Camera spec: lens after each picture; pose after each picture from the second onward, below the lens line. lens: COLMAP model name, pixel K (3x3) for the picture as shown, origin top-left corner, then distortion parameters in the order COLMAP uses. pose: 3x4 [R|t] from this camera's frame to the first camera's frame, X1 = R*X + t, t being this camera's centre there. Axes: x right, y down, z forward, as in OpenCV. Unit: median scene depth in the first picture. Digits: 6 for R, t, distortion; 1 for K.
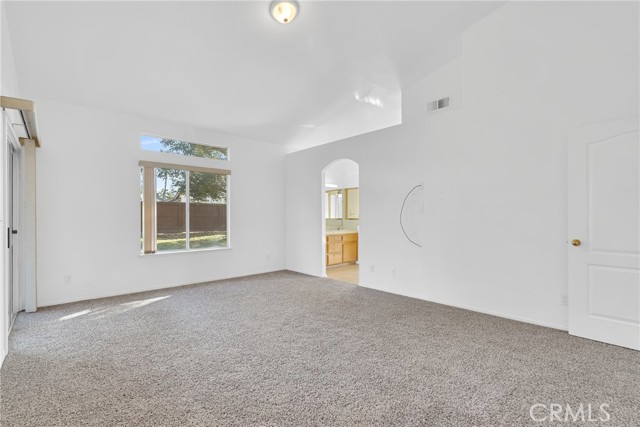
lens RADIAL K [[295.2, 0, 321.0], [0, 295.2, 212.8], [0, 0, 1]] dist [-0.013451, -0.000316]
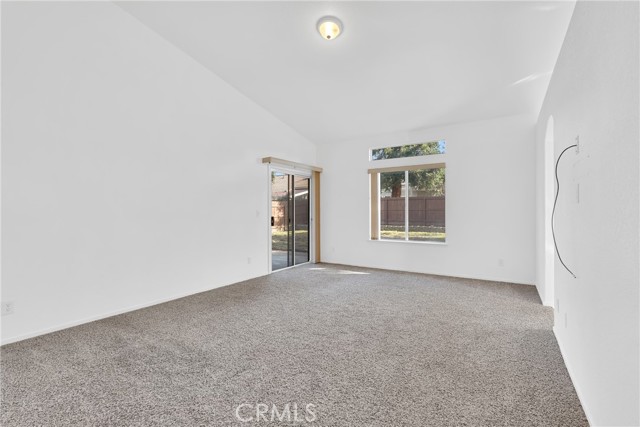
lens RADIAL K [[295.2, 0, 322.9], [0, 295.2, 212.0], [0, 0, 1]] dist [-0.013451, -0.000316]
pose [[0.250258, 0.003824, -0.968172, 0.622099], [0.008358, 0.999946, 0.006110, 0.006090], [0.968143, -0.009621, 0.250212, 0.455188]]
